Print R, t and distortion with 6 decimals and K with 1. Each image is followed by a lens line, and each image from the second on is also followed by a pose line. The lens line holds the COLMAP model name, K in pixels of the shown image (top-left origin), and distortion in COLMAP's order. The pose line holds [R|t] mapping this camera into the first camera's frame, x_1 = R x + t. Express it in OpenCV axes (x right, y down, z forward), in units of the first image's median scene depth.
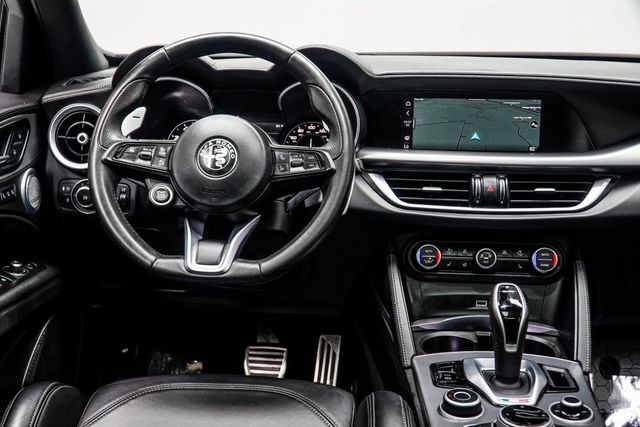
lens RADIAL K [[716.8, 0, 293.8], [0, 716.8, 215.3], [0, 0, 1]] dist [-0.001069, -0.009365]
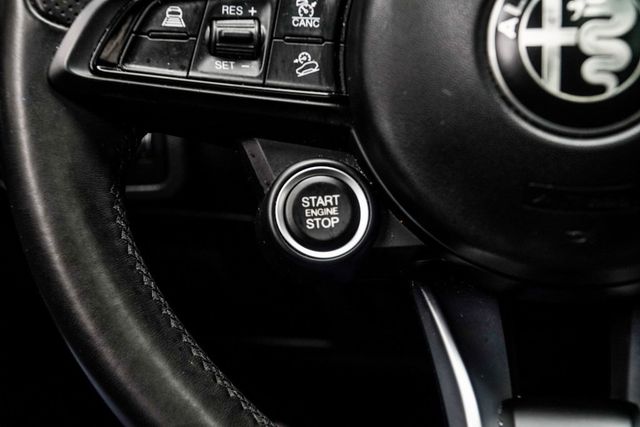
lens RADIAL K [[1050.9, 0, 320.0], [0, 1050.9, 213.5], [0, 0, 1]] dist [-0.101672, -0.136512]
pose [[0.996195, -0.056857, -0.066056, -0.147147], [0.068766, 0.978405, 0.194921, -0.084056], [0.053547, -0.198722, 0.978592, 0.606488]]
